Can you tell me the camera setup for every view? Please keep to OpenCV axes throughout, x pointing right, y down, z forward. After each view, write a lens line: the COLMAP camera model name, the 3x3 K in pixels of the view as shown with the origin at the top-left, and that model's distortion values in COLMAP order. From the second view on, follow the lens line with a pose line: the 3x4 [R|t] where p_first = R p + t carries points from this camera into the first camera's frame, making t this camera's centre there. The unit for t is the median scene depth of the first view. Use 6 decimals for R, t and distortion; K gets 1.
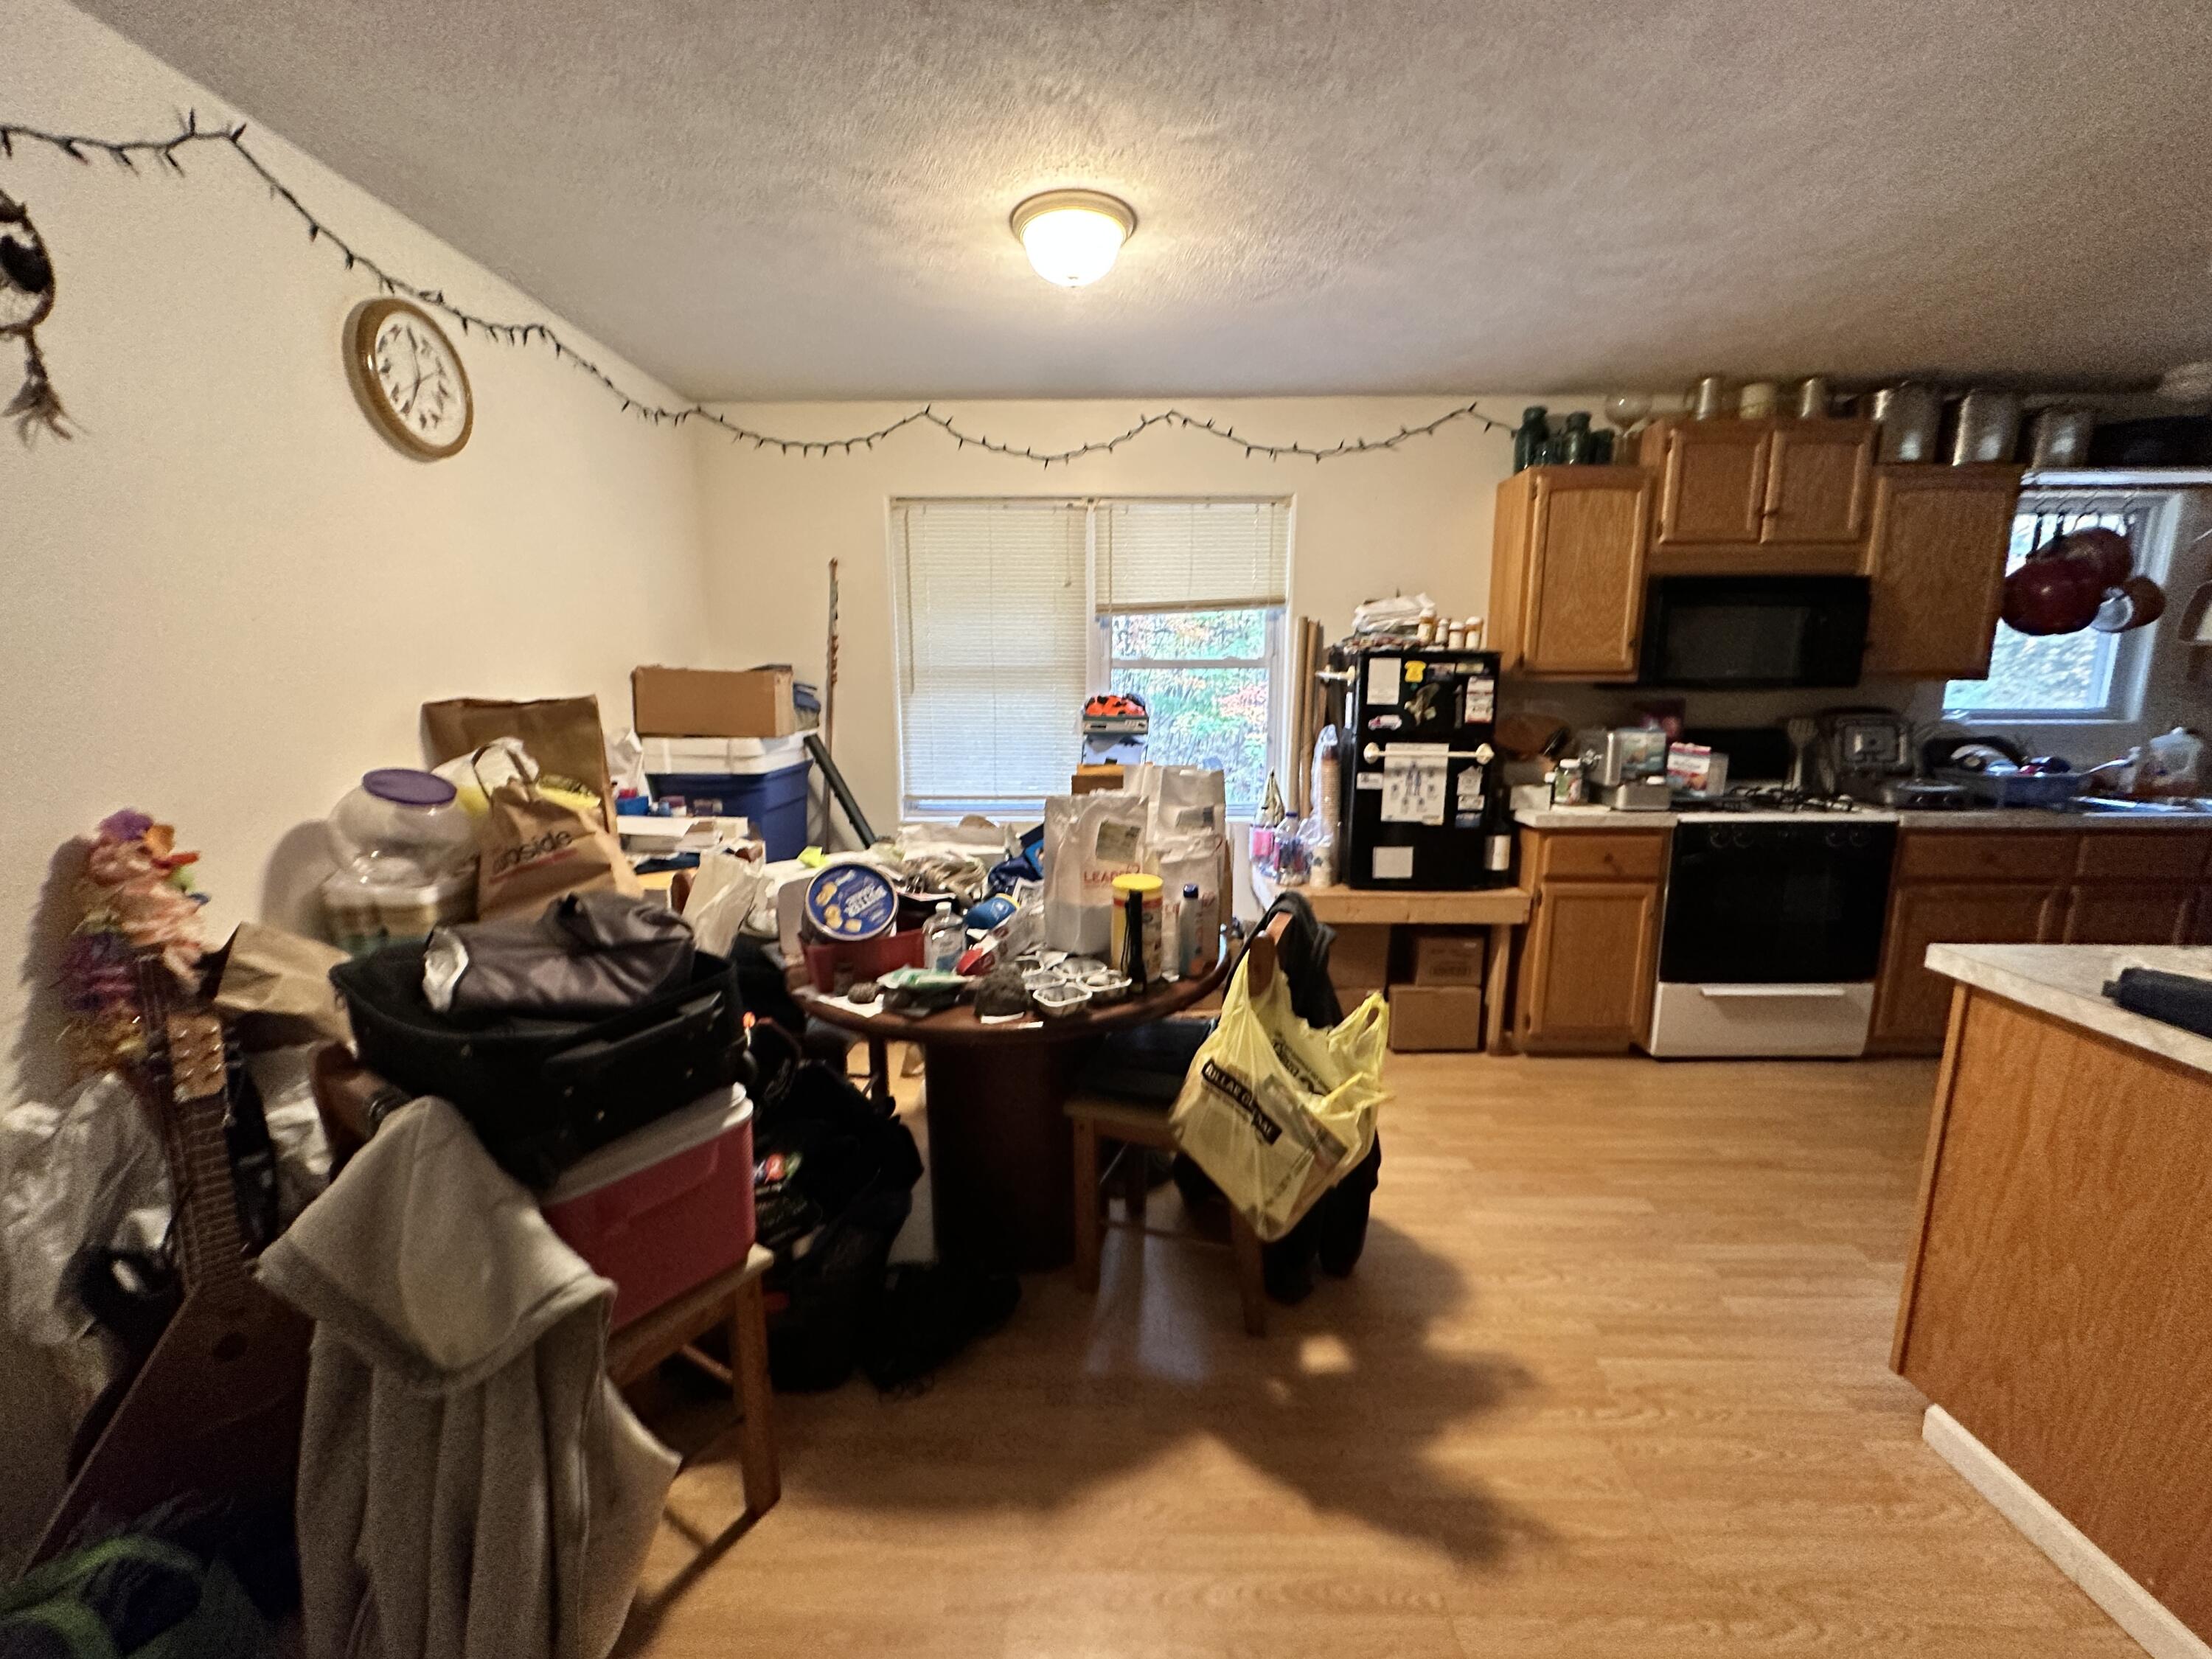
lens RADIAL K [[882.0, 0, 1106.0], [0, 882.0, 829.5], [0, 0, 1]] dist [-0.002546, -0.000129]
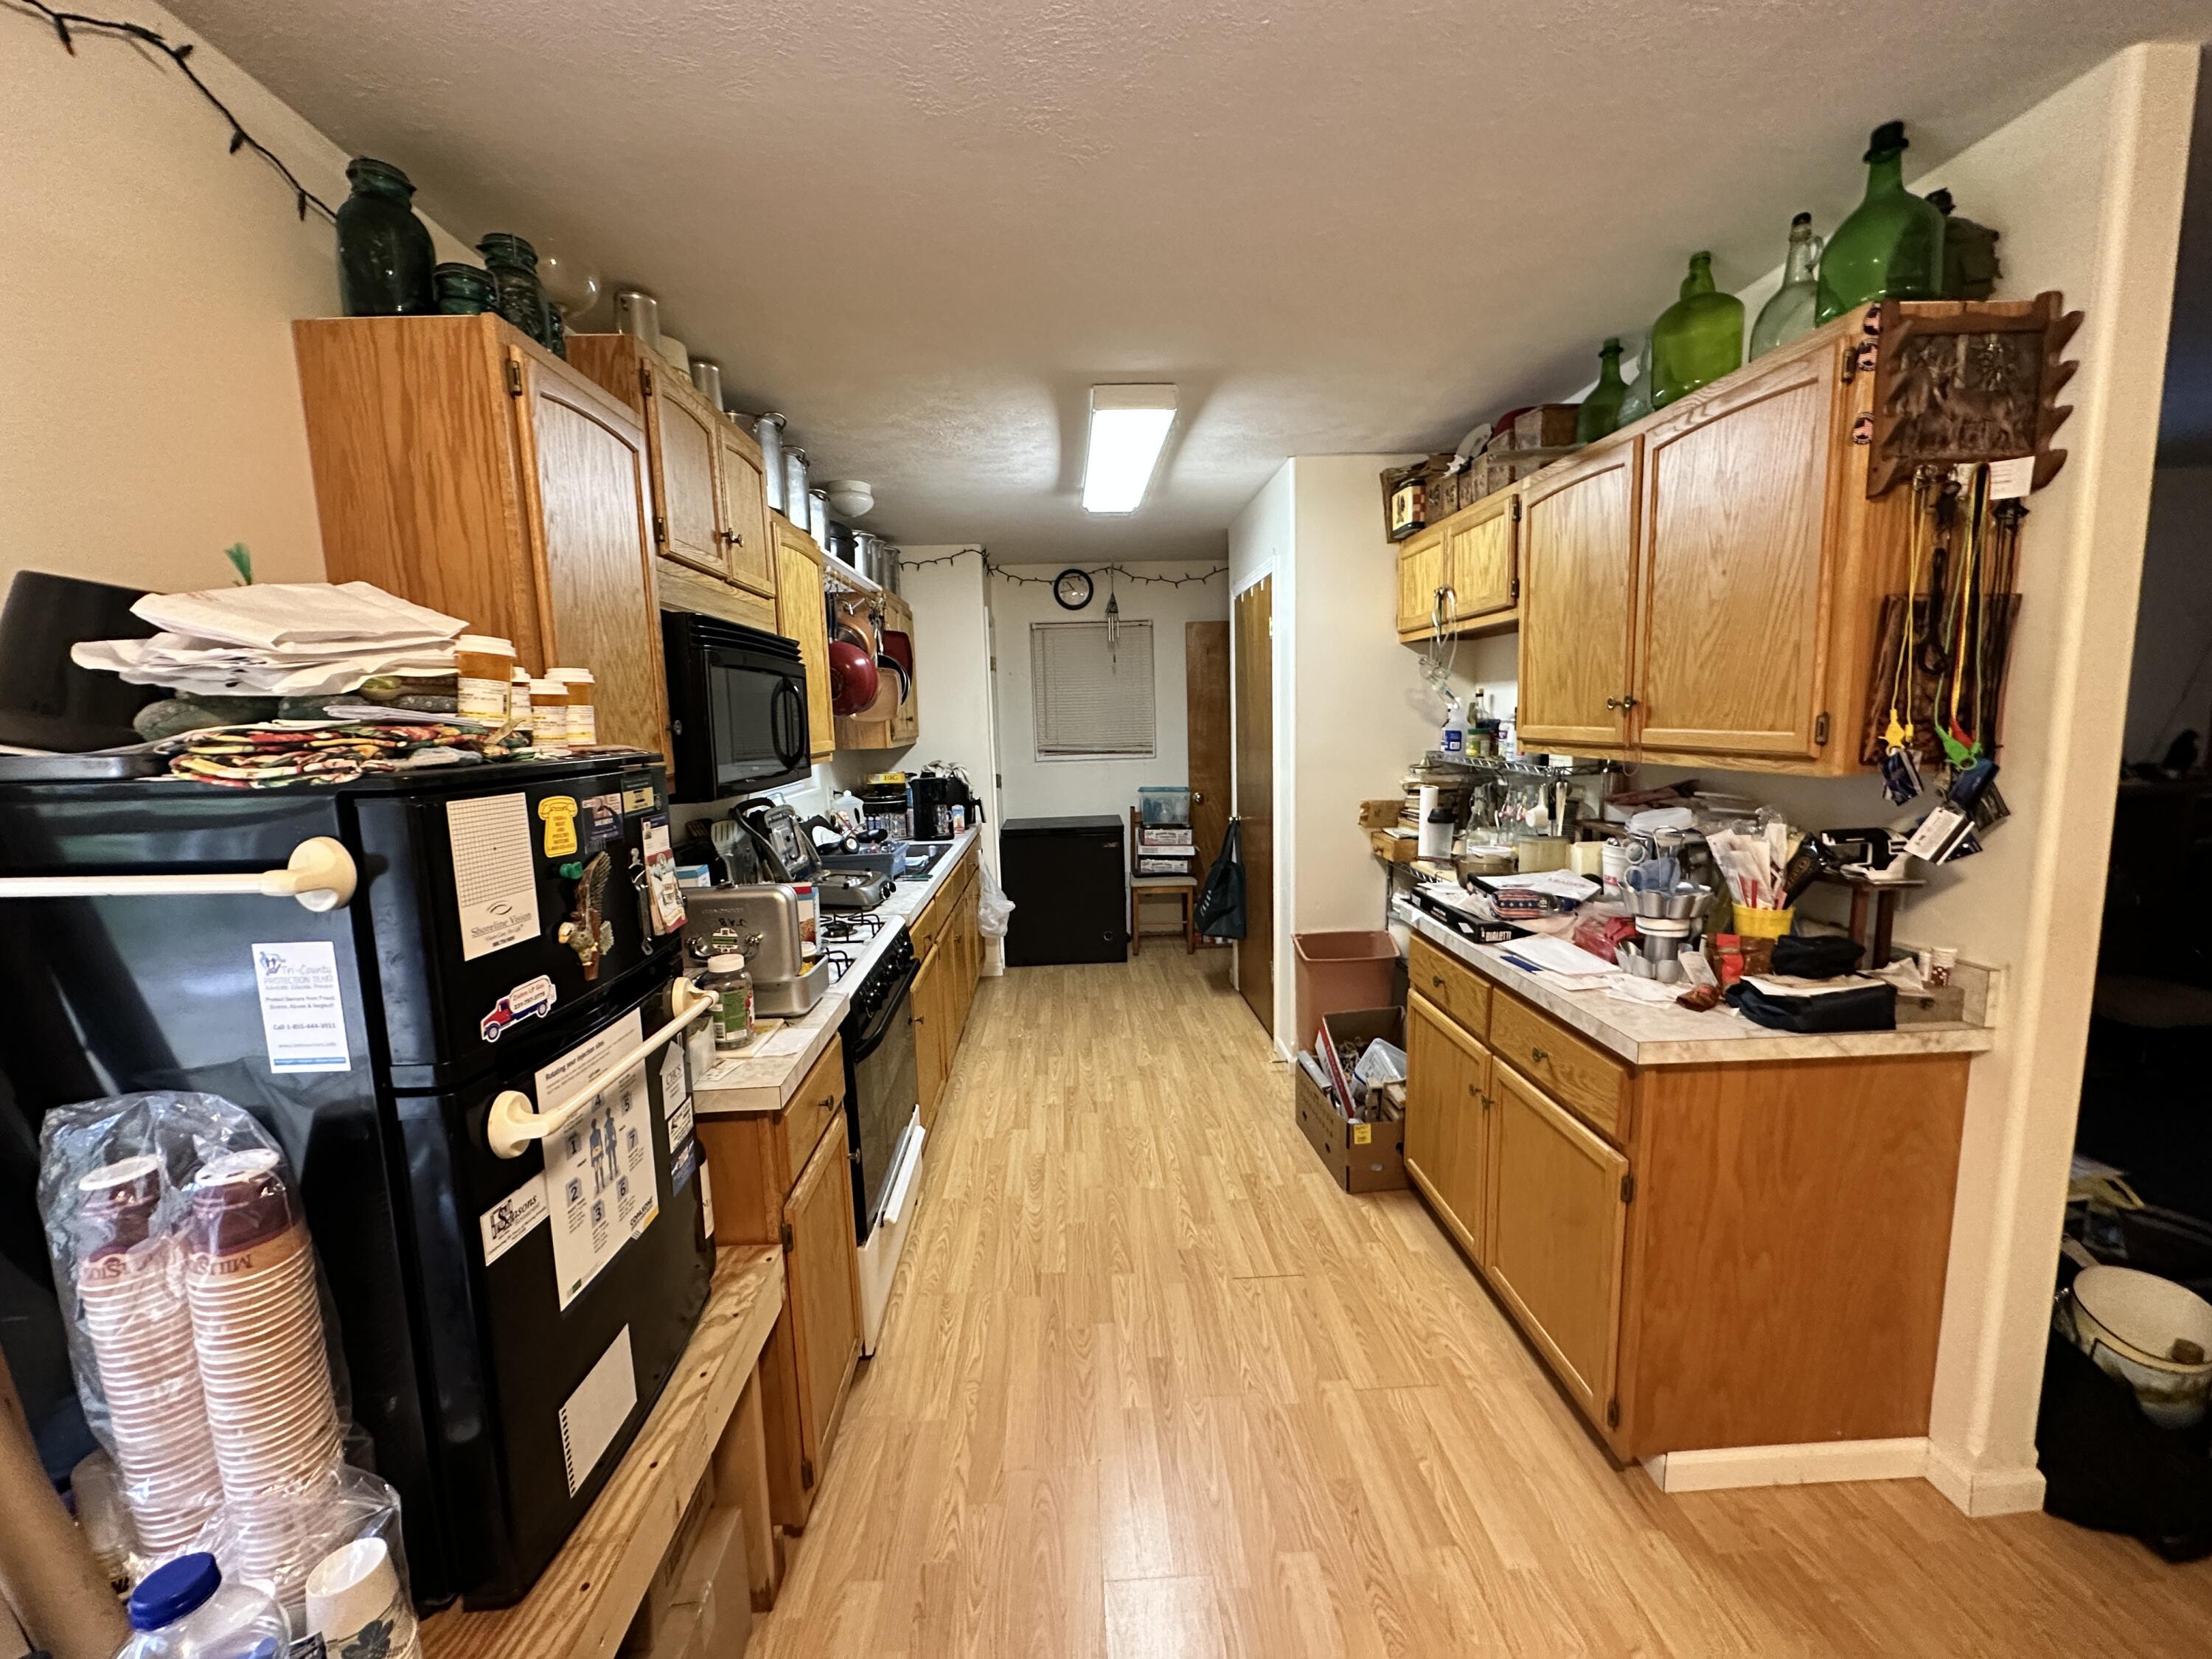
lens RADIAL K [[882.0, 0, 1106.0], [0, 882.0, 829.5], [0, 0, 1]] dist [-0.002546, -0.000129]
pose [[-0.066333, -0.127456, 0.989624, 0.020692], [0.199194, 0.970152, 0.138300, -0.177310], [-0.977712, 0.206301, -0.038965, 0.795781]]
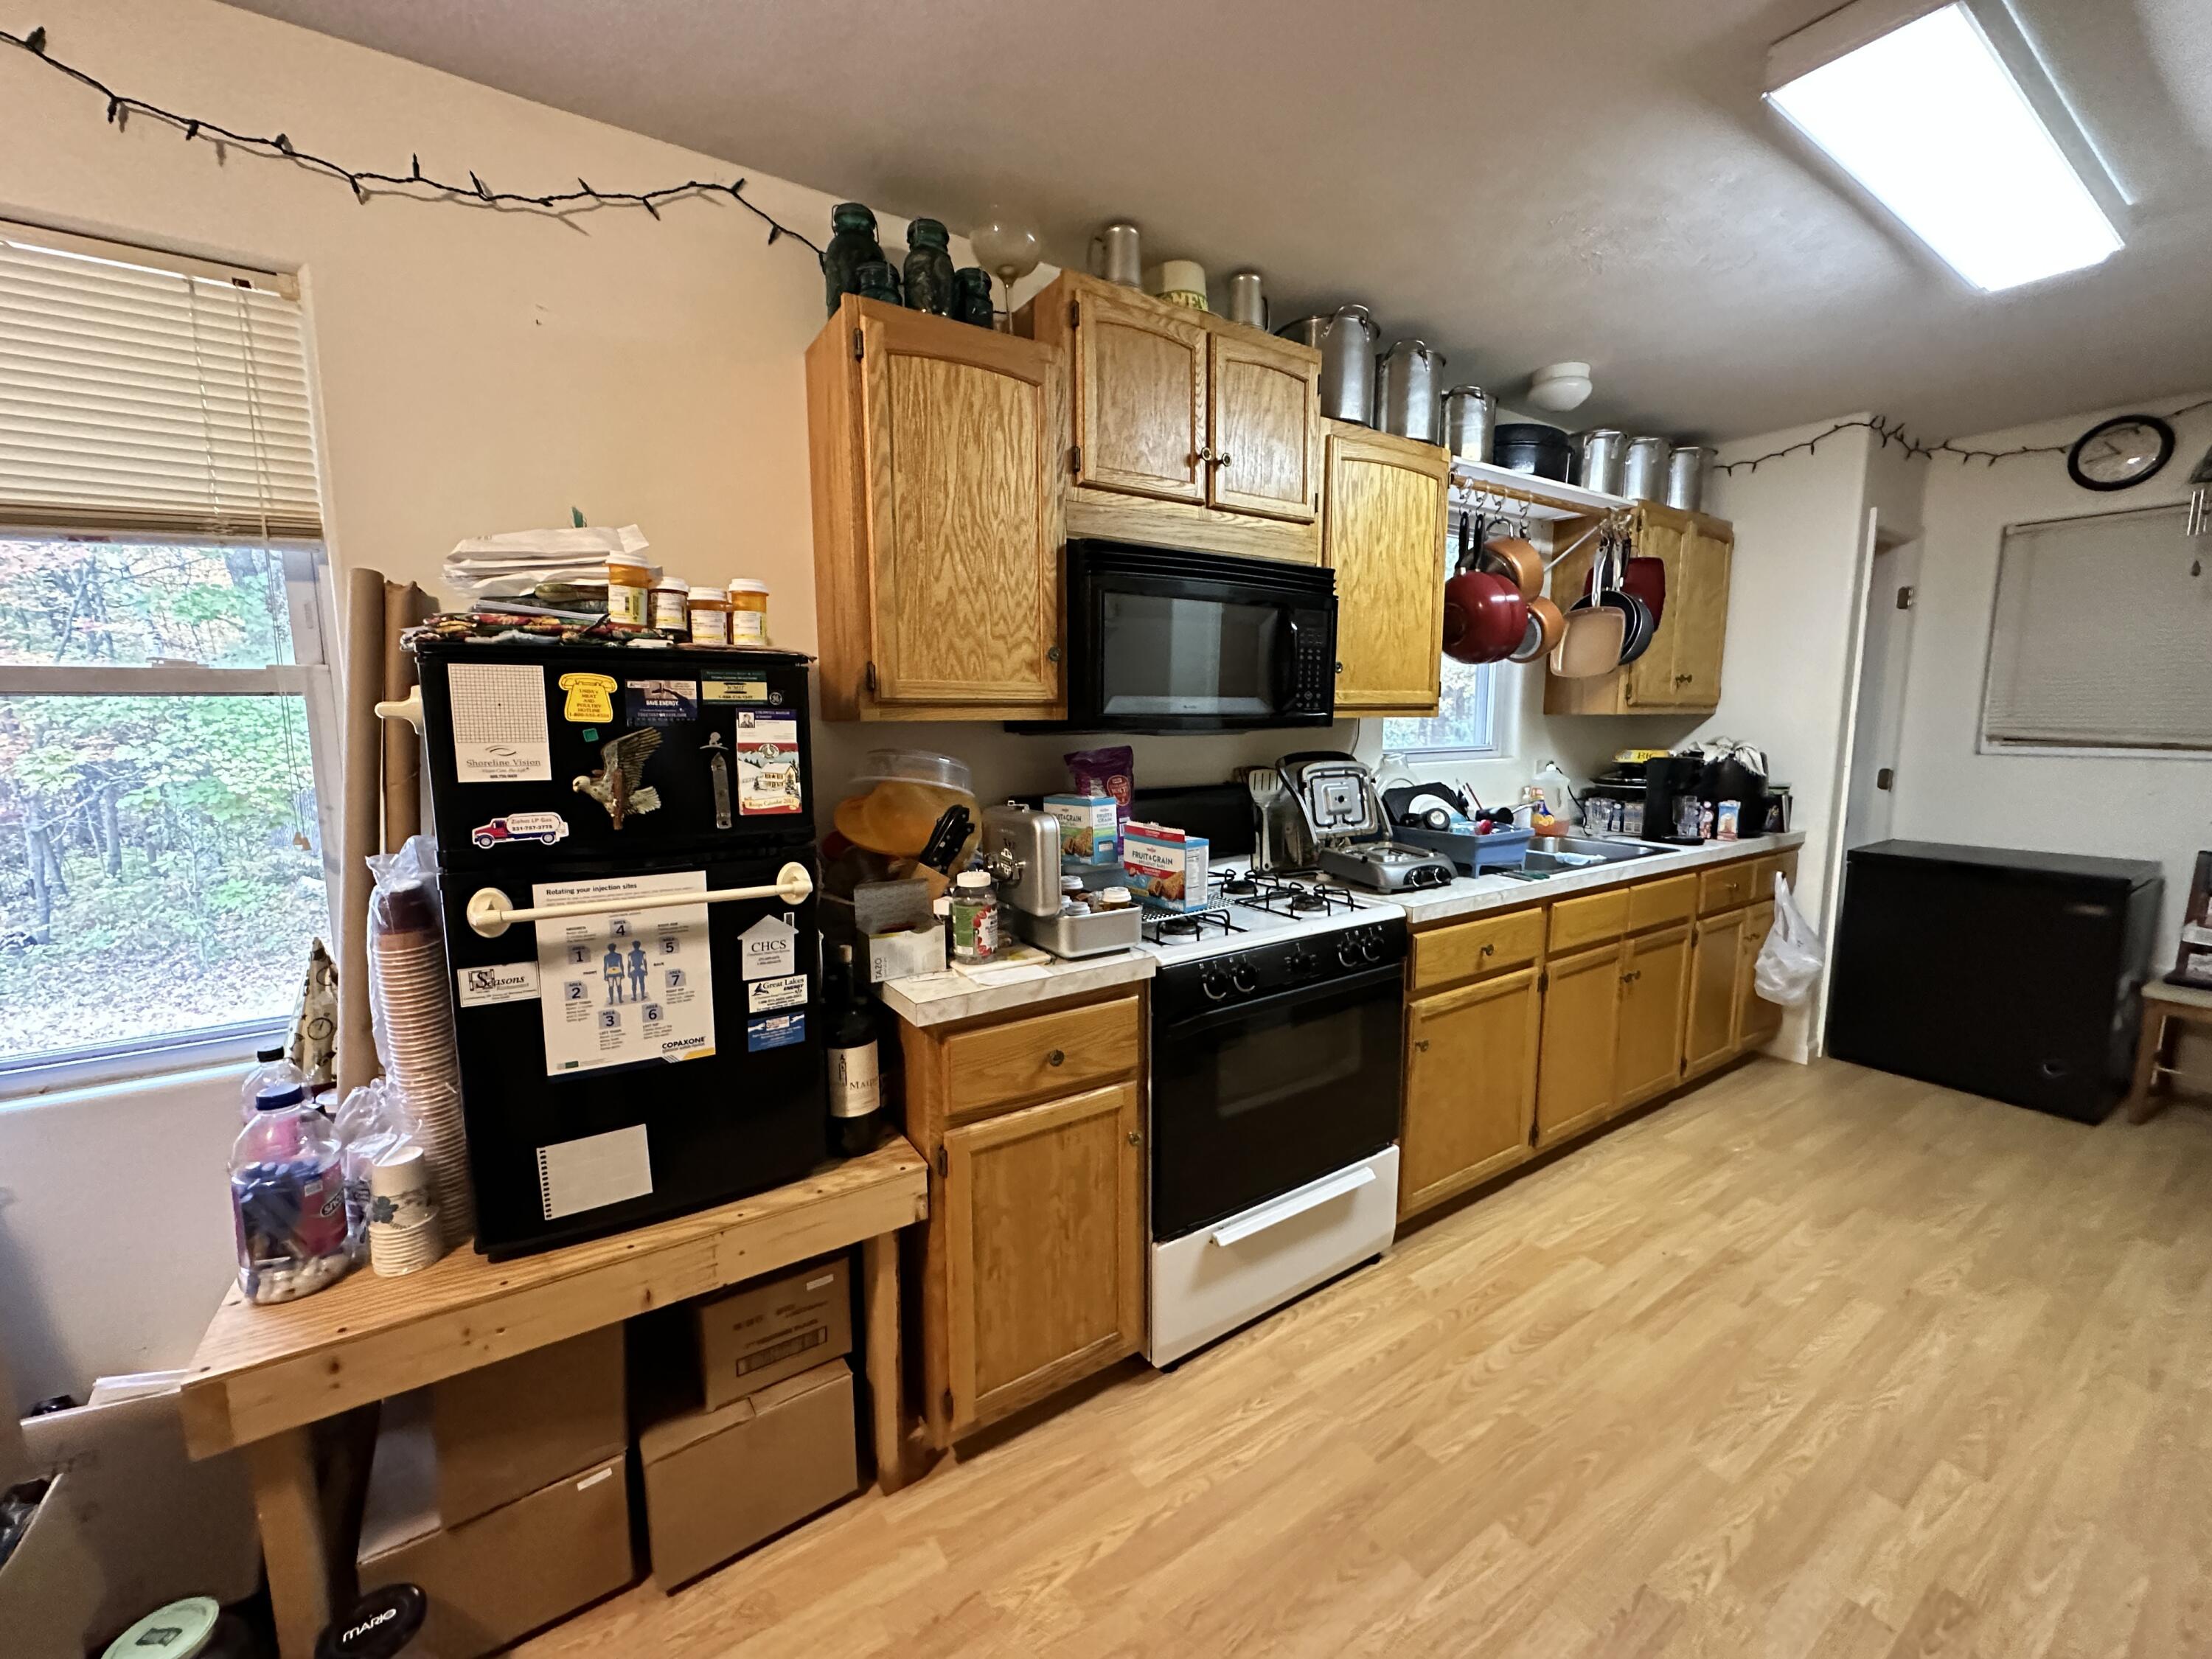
lens RADIAL K [[882.0, 0, 1106.0], [0, 882.0, 829.5], [0, 0, 1]] dist [-0.002546, -0.000129]
pose [[0.824885, -0.074388, 0.560385, 0.306634], [0.098710, 0.995028, -0.013217, -0.090030], [-0.556616, 0.066218, 0.828127, 0.534260]]
